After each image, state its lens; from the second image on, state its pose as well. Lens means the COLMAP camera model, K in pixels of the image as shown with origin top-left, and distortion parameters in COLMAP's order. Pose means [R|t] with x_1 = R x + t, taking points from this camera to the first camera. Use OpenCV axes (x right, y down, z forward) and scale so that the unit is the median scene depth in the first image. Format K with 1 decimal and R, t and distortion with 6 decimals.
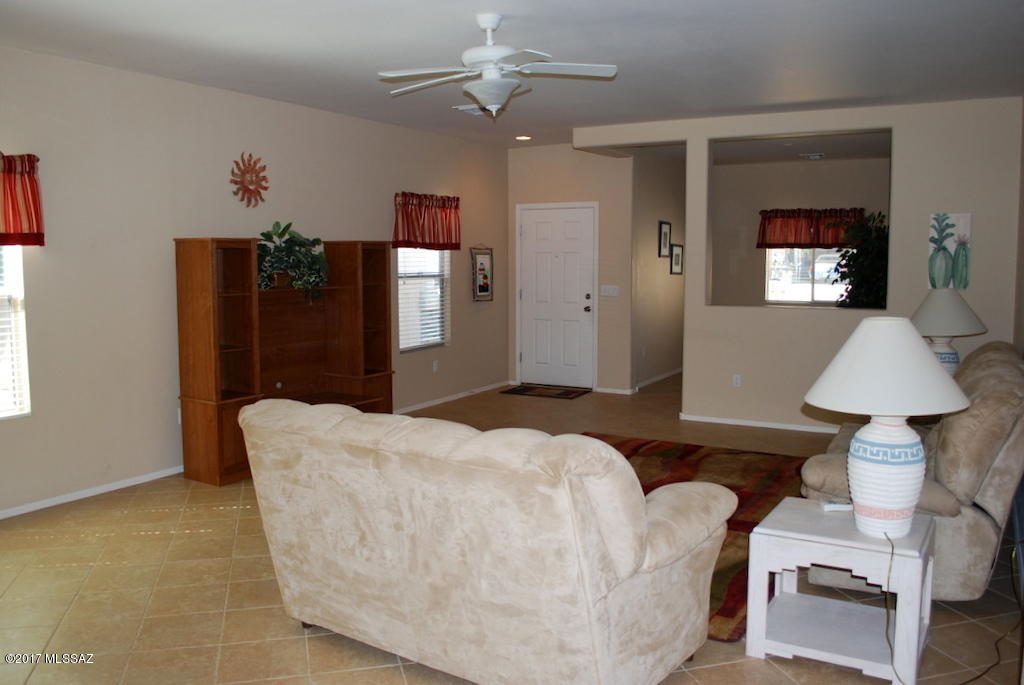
lens RADIAL K [[838.8, 0, 513.6], [0, 838.8, 338.2], [0, 0, 1]] dist [-0.077883, -0.000028]
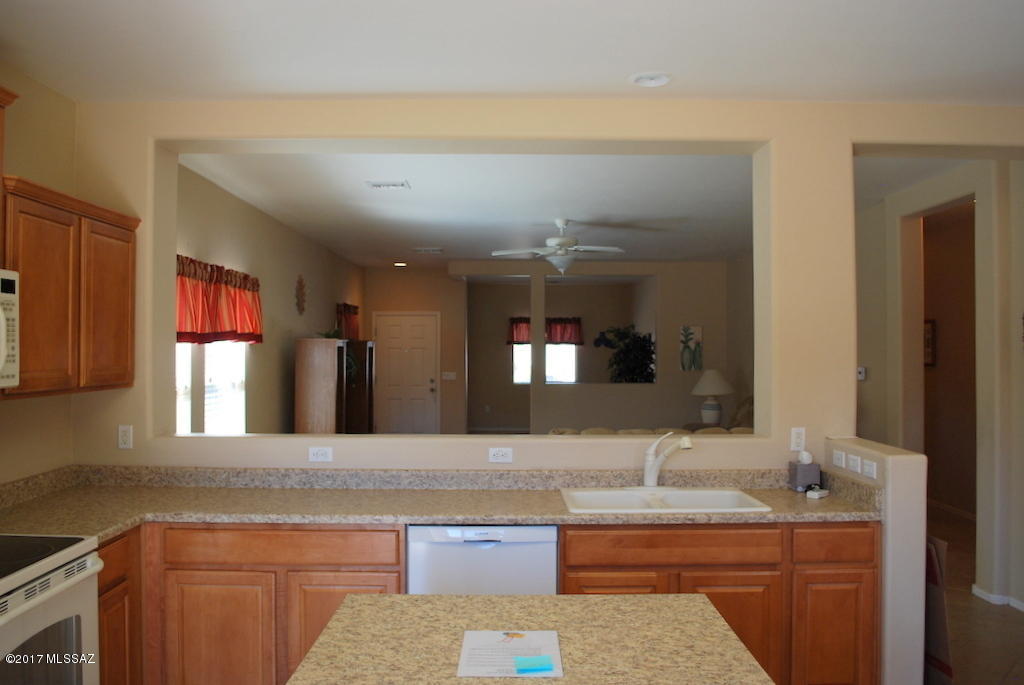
lens RADIAL K [[820.2, 0, 512.0], [0, 820.2, 342.5], [0, 0, 1]] dist [-0.077924, -0.000272]
pose [[0.862329, 0.006974, 0.506301, -0.547583], [0.046274, 0.994635, -0.092515, 0.019679], [-0.504230, 0.103207, 0.857380, -0.237892]]
